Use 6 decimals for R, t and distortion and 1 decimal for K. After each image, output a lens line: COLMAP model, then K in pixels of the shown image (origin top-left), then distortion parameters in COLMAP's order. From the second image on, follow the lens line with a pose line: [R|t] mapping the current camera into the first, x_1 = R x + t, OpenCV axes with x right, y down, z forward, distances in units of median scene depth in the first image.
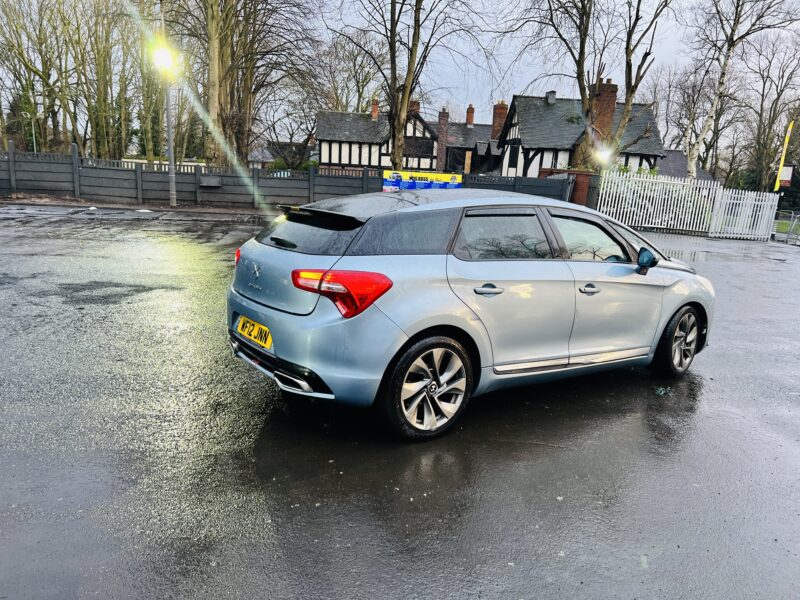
lens RADIAL K [[614.7, 0, 402.8], [0, 614.7, 302.8], [0, 0, 1]] dist [0.007740, -0.009500]
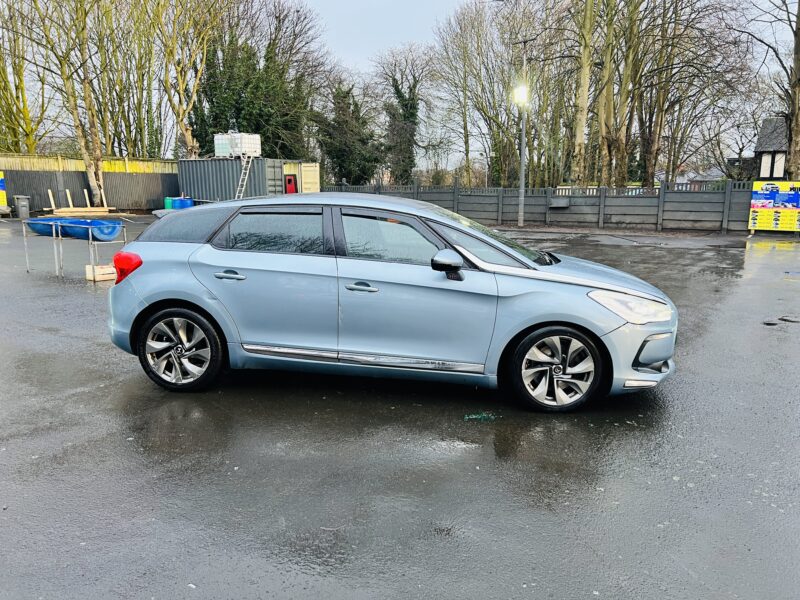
lens RADIAL K [[597.9, 0, 404.1], [0, 597.9, 300.1], [0, 0, 1]] dist [0.102974, -0.110363]
pose [[0.727569, 0.077050, -0.681693, 0.968287], [-0.106152, 0.994349, -0.000907, -0.007191], [0.677772, 0.073023, 0.731637, 0.327699]]
